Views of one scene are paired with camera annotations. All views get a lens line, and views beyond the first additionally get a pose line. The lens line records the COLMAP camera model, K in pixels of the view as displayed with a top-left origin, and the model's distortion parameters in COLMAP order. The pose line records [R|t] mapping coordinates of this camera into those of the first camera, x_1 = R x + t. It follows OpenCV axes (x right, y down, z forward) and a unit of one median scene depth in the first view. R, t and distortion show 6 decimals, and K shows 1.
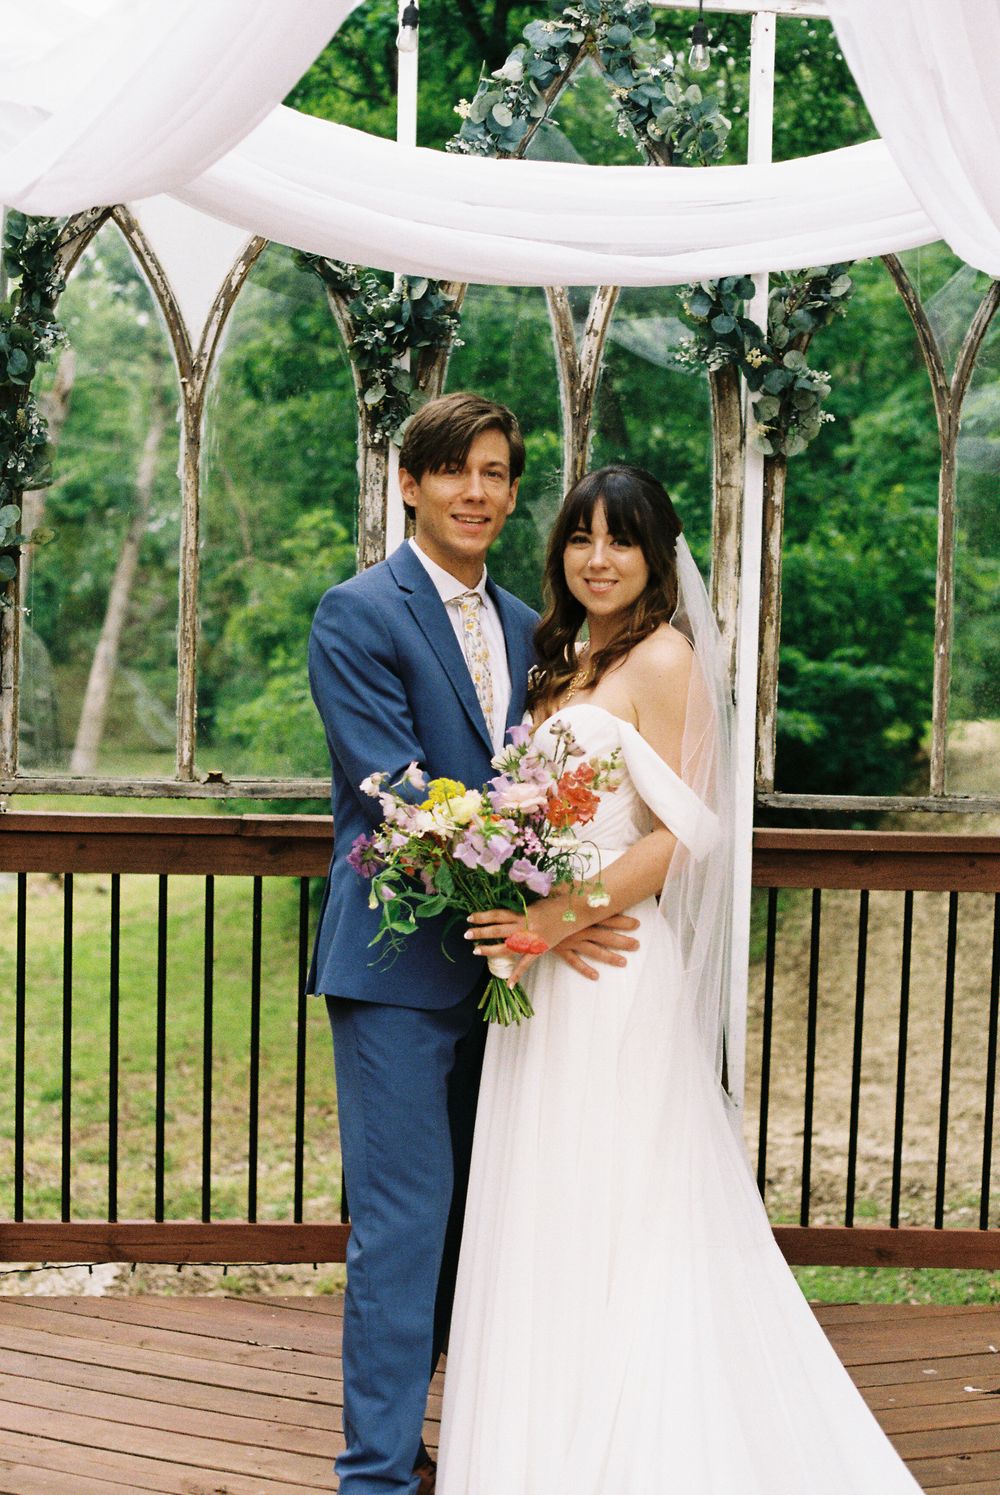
lens RADIAL K [[3256.7, 0, 500.0], [0, 3256.7, 747.5], [0, 0, 1]] dist [-0.125622, -0.227699]
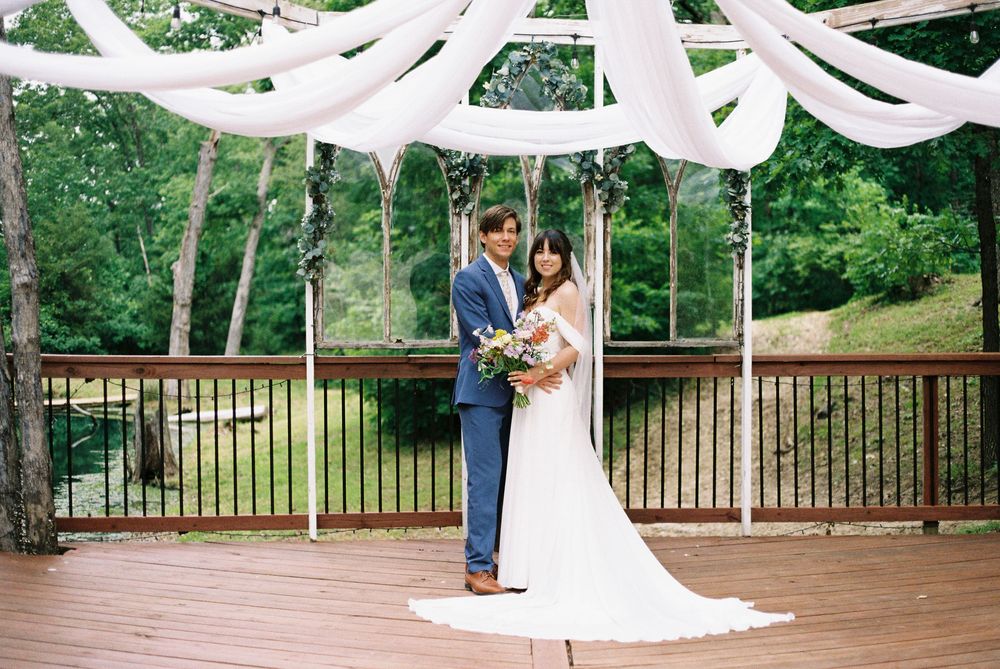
lens RADIAL K [[1695.9, 0, 500.0], [0, 1695.9, 334.5], [0, 0, 1]] dist [-0.004344, -0.021838]
pose [[0.999565, -0.027223, 0.011317, -0.021530], [0.027276, 0.999617, -0.004583, 0.013032], [-0.011188, 0.004889, 0.999925, -0.388212]]
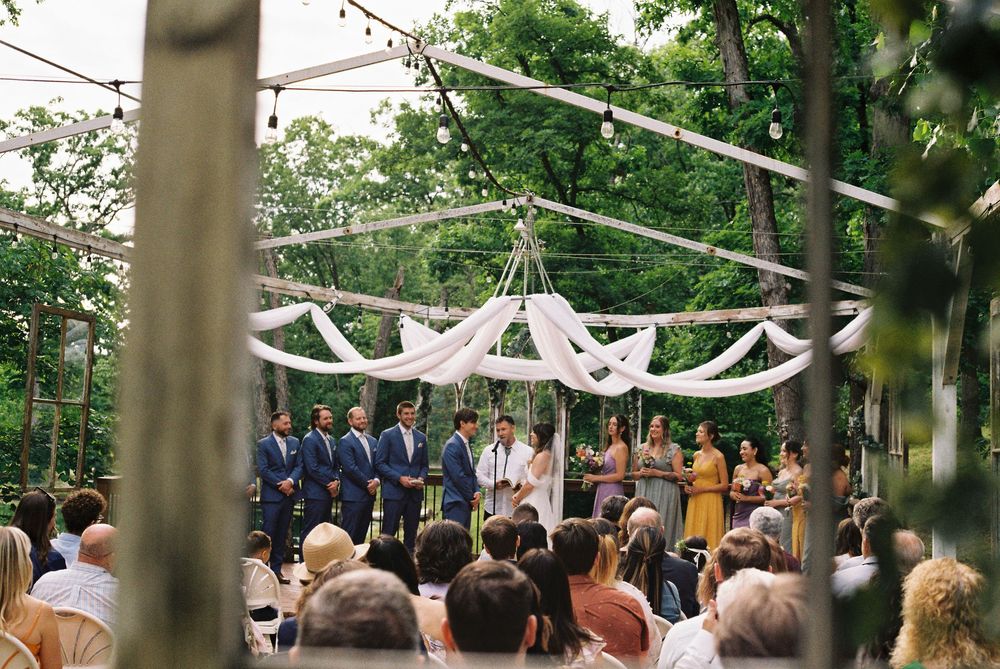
lens RADIAL K [[2195.0, 0, 500.0], [0, 2195.0, 334.5], [0, 0, 1]] dist [0.483207, 0.035153]
pose [[0.993155, 0.002398, -0.116776, 0.401662], [-0.008555, 0.998597, -0.052248, -0.021806], [0.116487, 0.052889, 0.991783, -2.644537]]
